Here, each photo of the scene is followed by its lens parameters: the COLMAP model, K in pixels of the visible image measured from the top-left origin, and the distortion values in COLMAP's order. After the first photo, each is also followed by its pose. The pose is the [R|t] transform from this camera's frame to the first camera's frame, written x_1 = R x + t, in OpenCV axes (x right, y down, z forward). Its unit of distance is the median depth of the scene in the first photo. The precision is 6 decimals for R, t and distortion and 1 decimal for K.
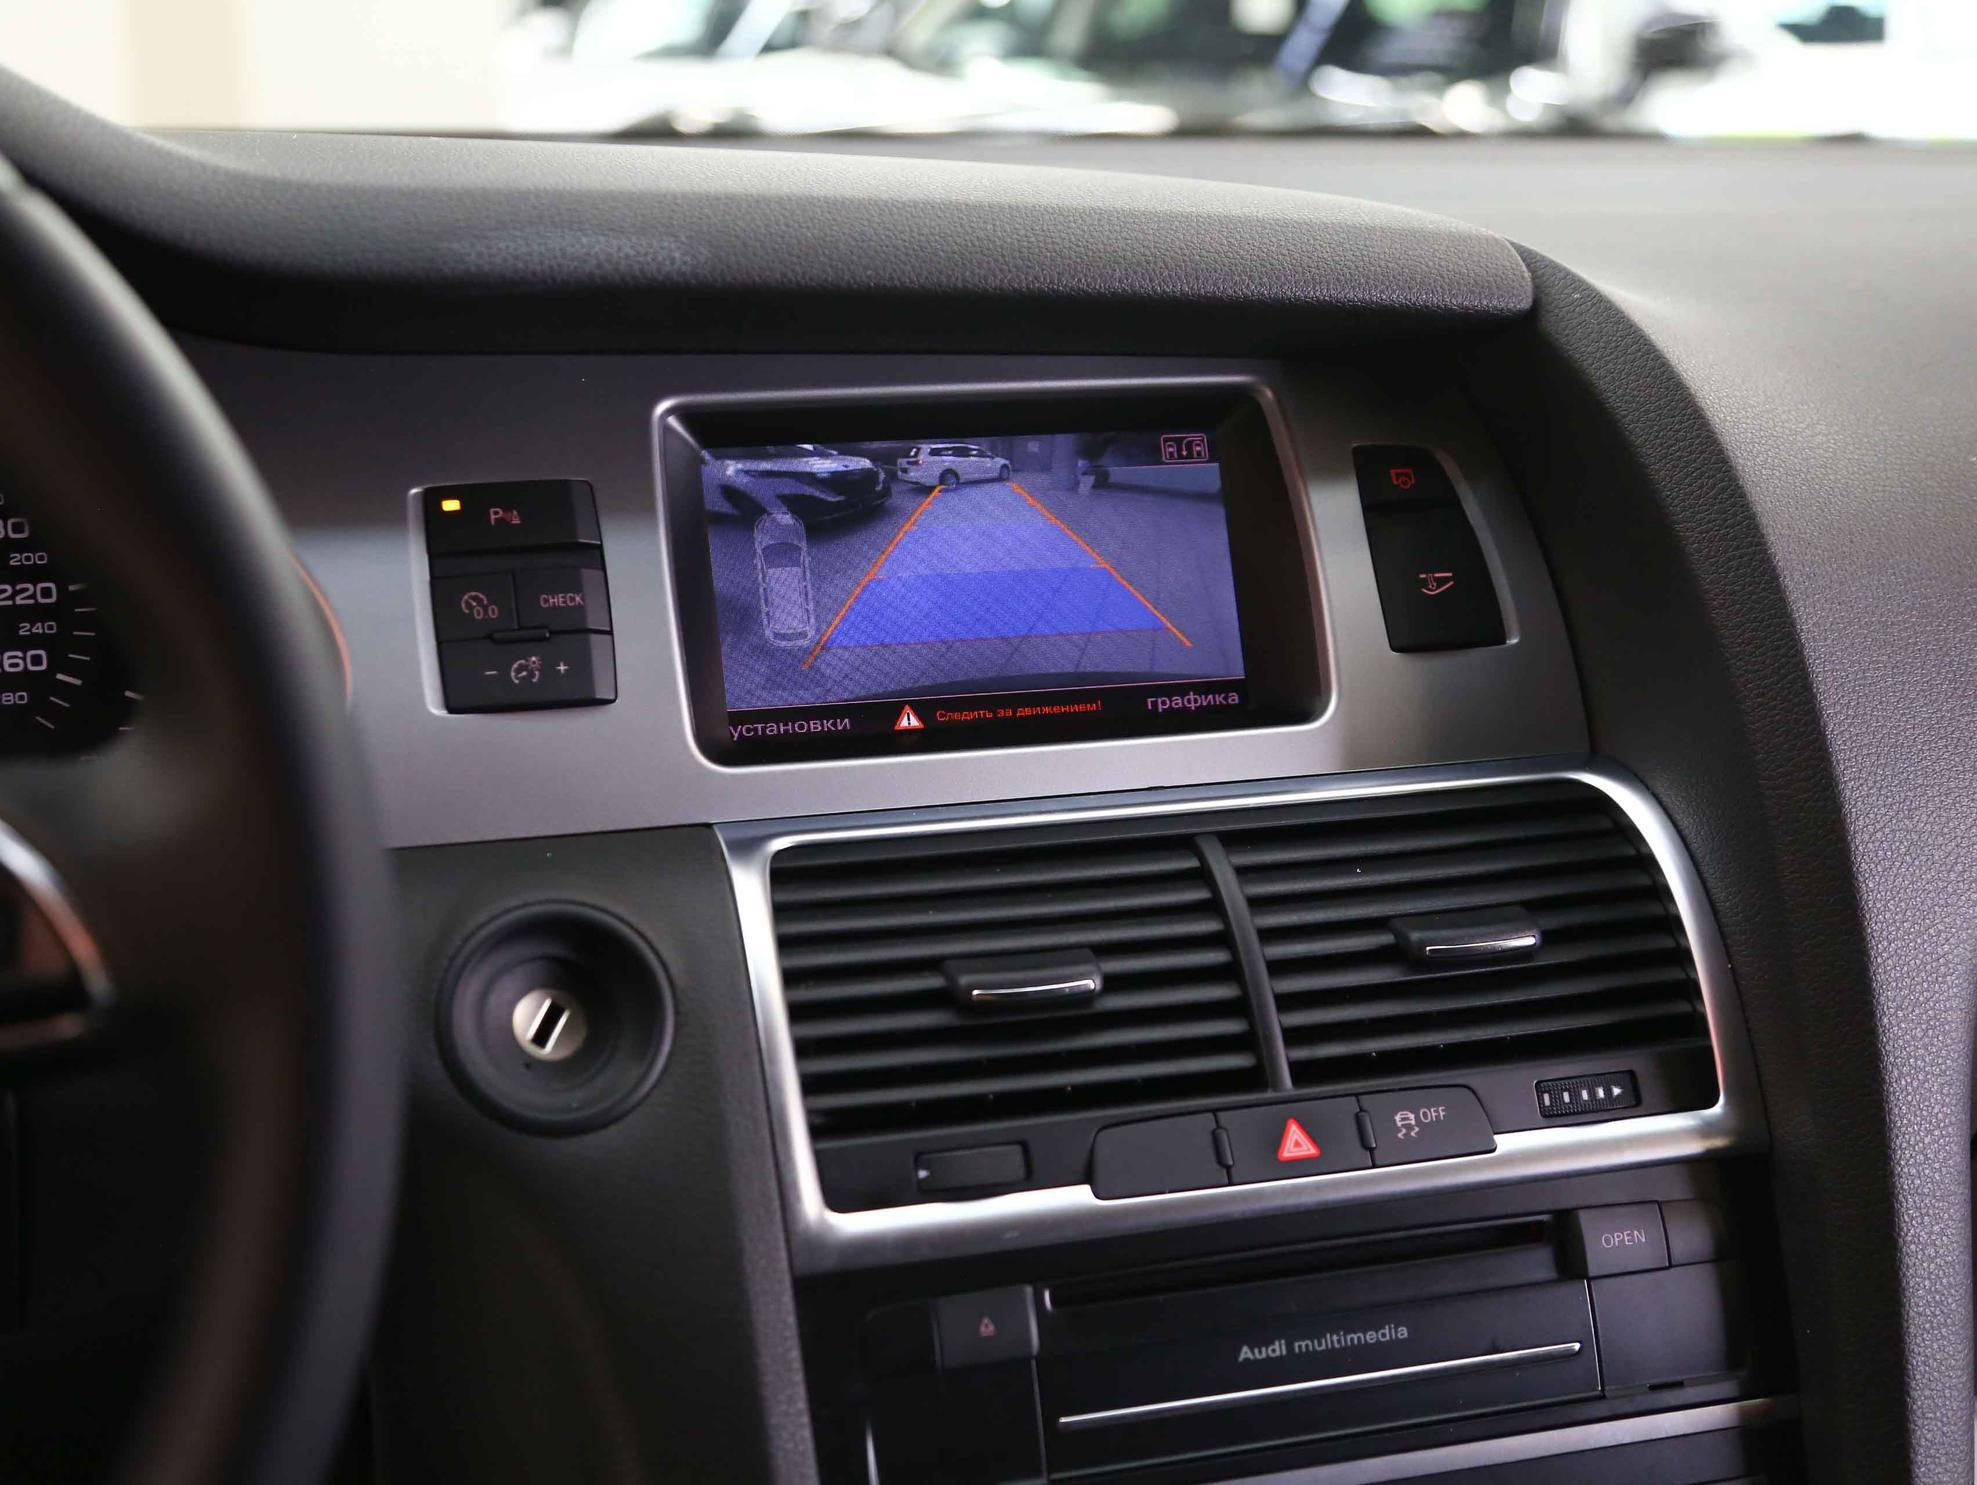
lens RADIAL K [[2828.2, 0, 988.1], [0, 2828.2, 741.8], [0, 0, 1]] dist [-0.003622, 0.000000]
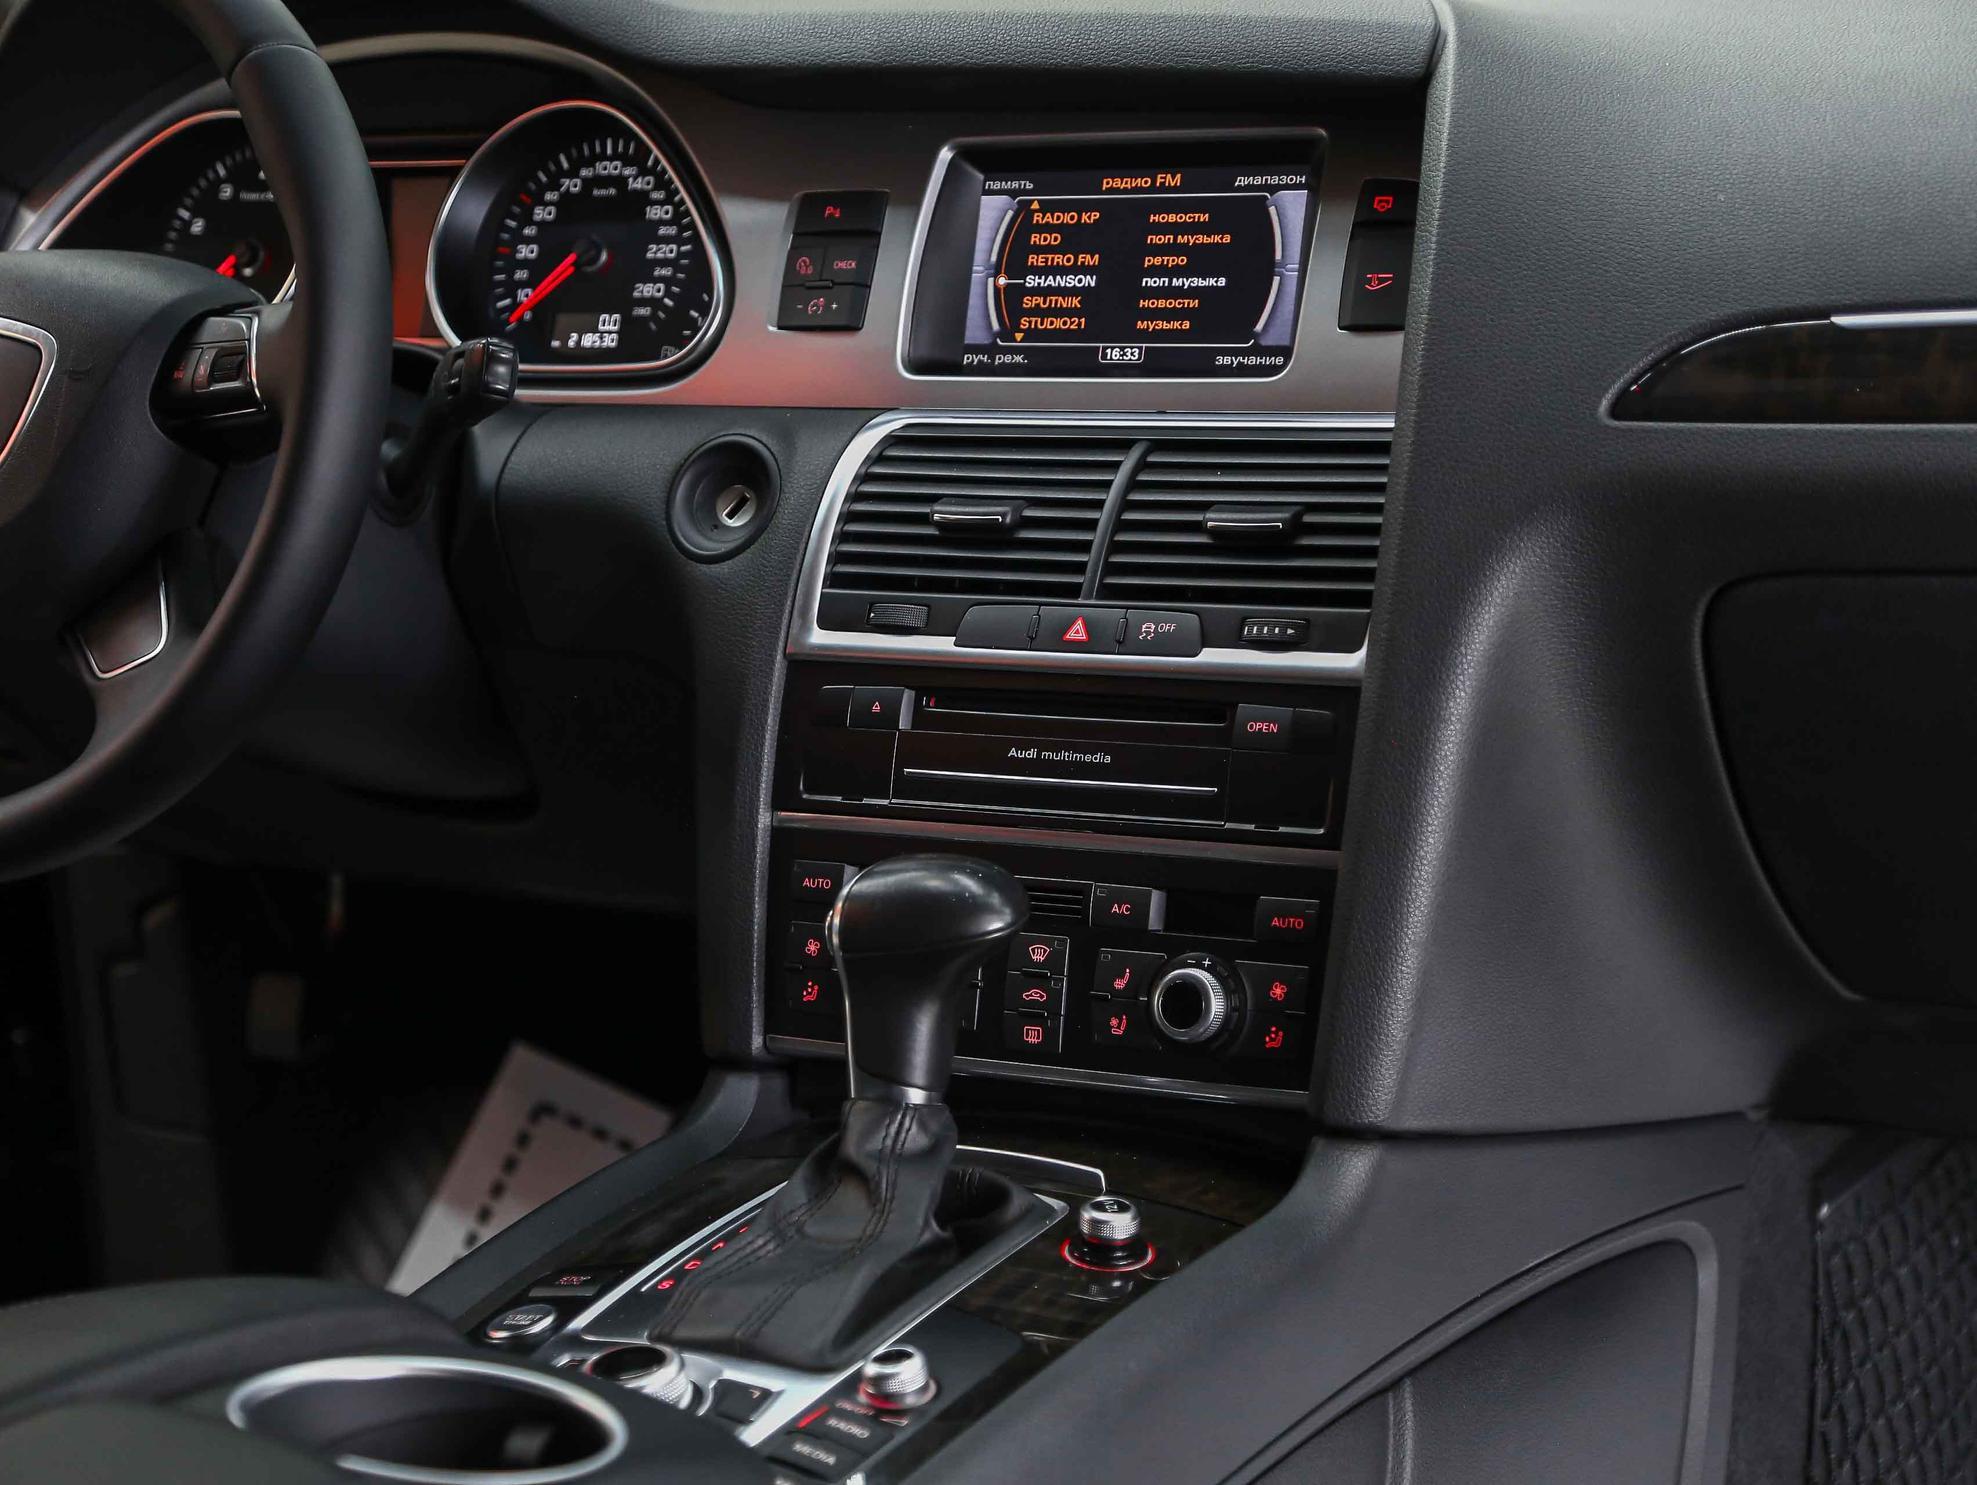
lens RADIAL K [[4161.0, 0, 969.9], [0, 4161.0, 742.5], [0, 0, 1]] dist [0.235766, 0.000000]
pose [[0.655030, 0.118629, -0.746233, 1.746538], [-0.095772, 0.992668, 0.073738, 0.039350], [0.749509, 0.023167, 0.661589, -0.540702]]
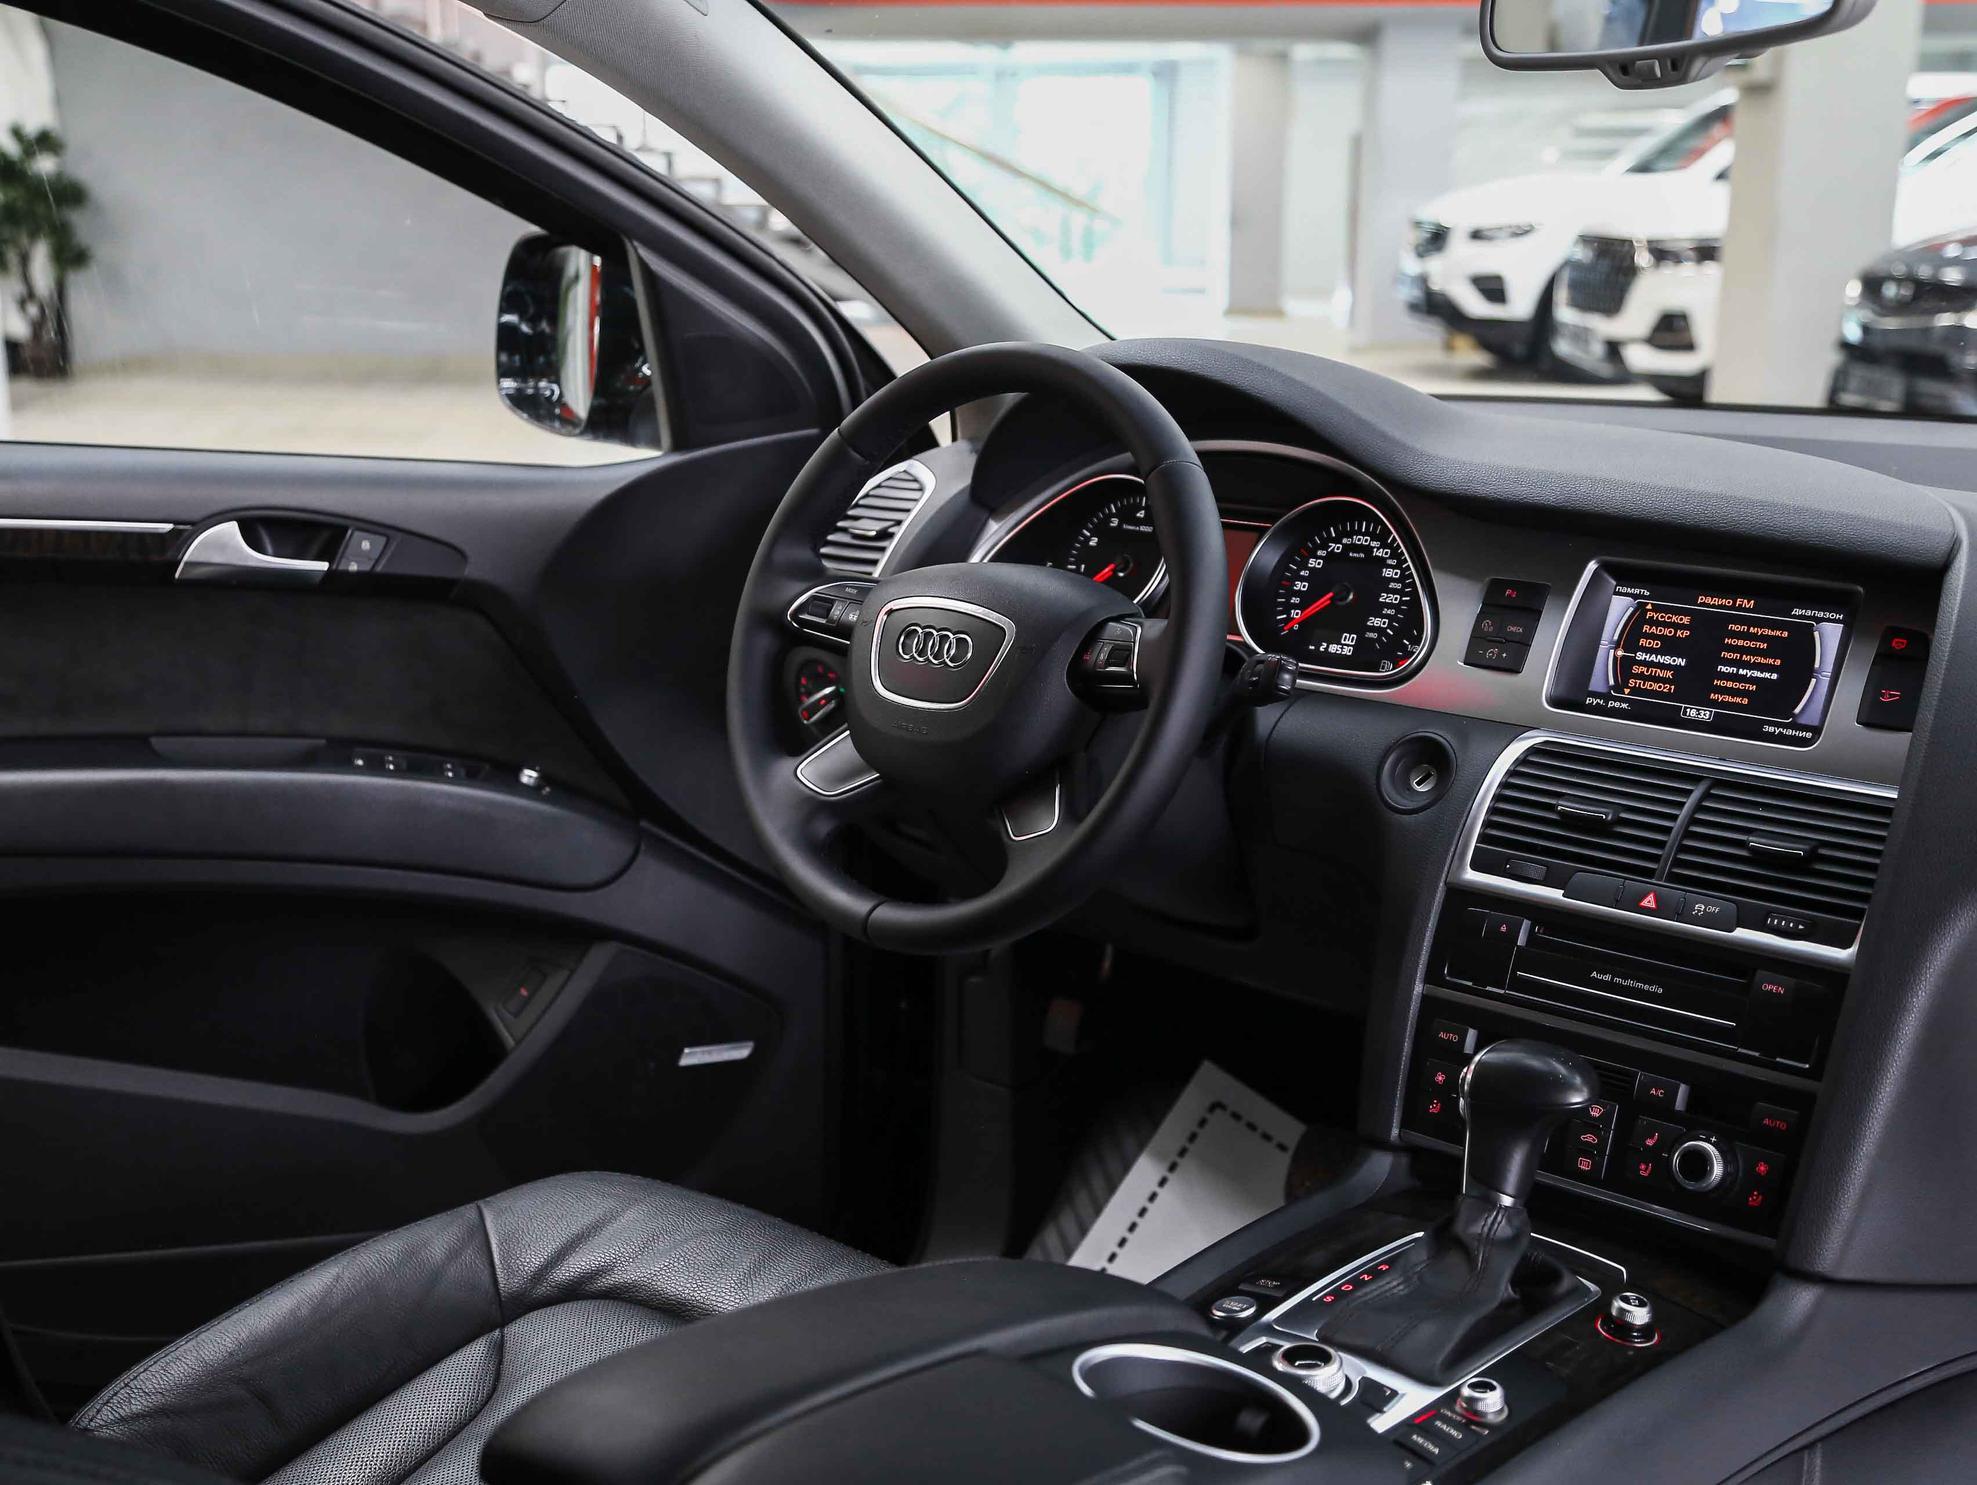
lens RADIAL K [[2630.6, 0, 974.7], [0, 2630.6, 752.4], [0, 0, 1]] dist [0.078084, 0.000000]
pose [[0.491056, 0.188702, -0.850444, 1.633776], [-0.214046, 0.972464, 0.092184, -0.057712], [0.844422, 0.136767, 0.517925, -0.601363]]
